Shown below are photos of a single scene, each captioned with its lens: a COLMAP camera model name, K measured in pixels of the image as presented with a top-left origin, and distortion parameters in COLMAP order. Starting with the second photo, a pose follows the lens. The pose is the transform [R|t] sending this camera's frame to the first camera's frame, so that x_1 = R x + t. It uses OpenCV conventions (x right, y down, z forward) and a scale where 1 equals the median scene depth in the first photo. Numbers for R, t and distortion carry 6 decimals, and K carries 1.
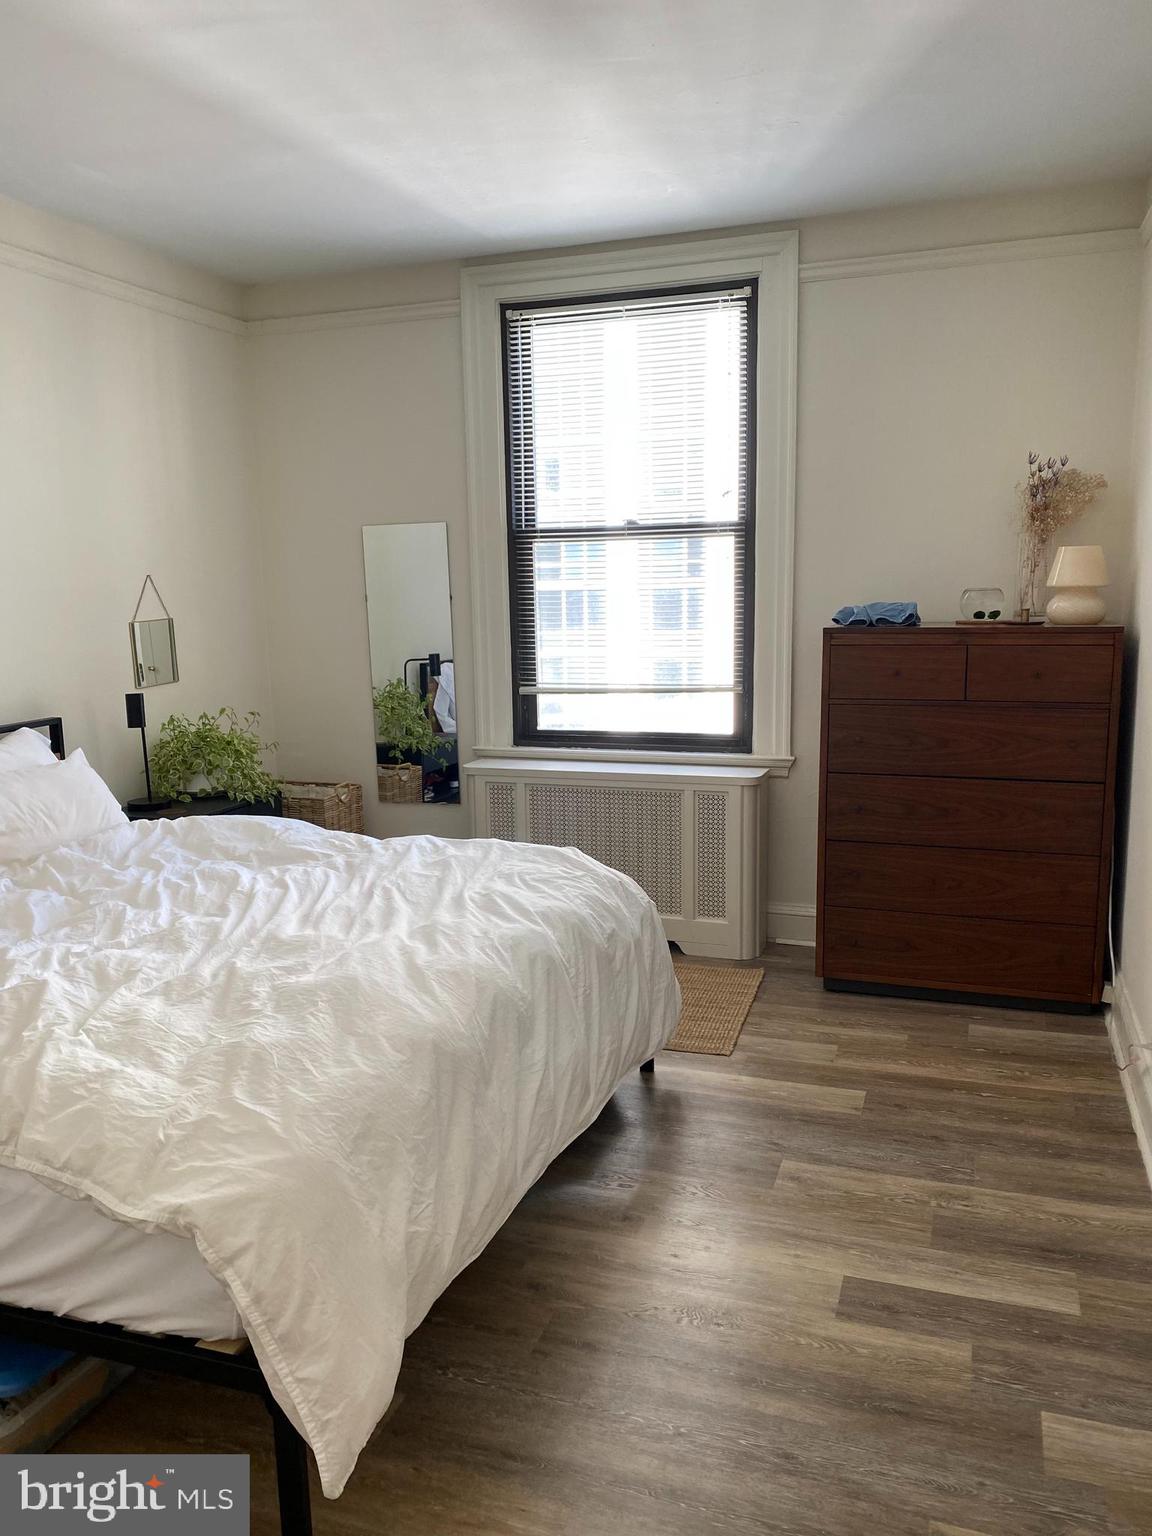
lens RADIAL K [[1159.4, 0, 576.0], [0, 1159.4, 768.0], [0, 0, 1]] dist [0.086657, -0.191598]
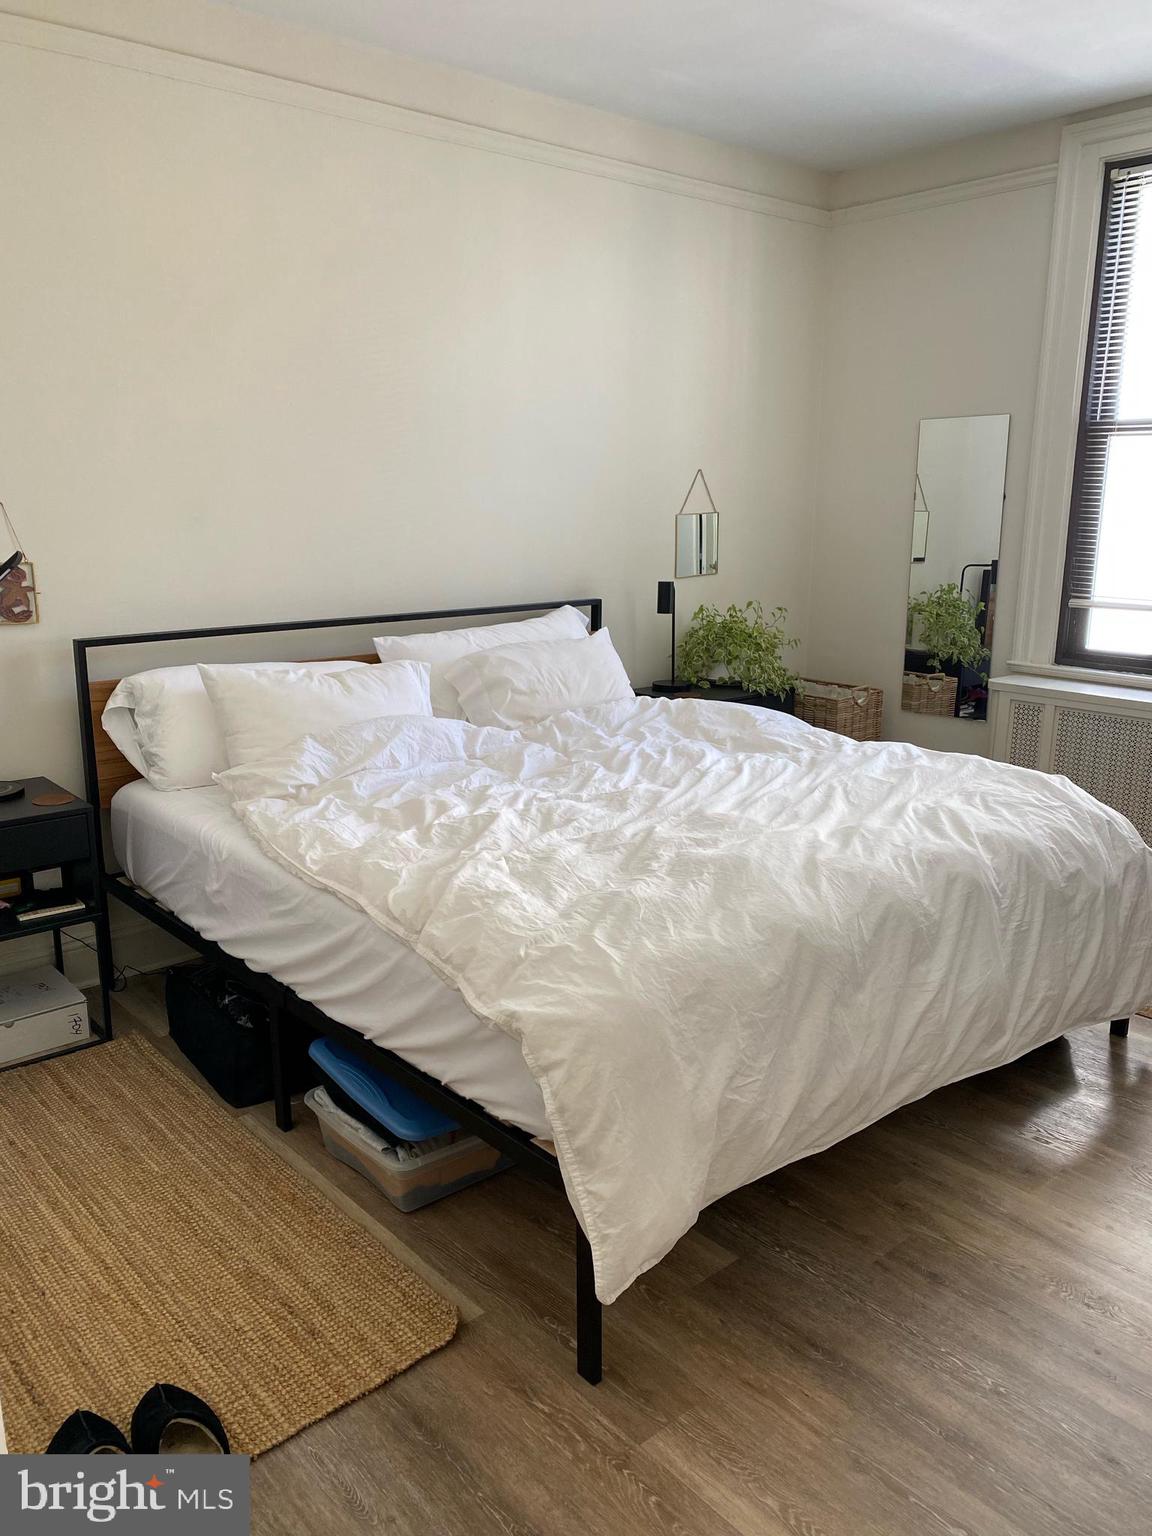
lens RADIAL K [[1163.7, 0, 572.0], [0, 1163.7, 747.3], [0, 0, 1]] dist [0.091473, -0.109065]
pose [[0.864798, 0.127370, -0.485697, 0.137376], [-0.098364, 0.991524, 0.084879, 0.007682], [0.492392, -0.025628, 0.869996, 0.020306]]
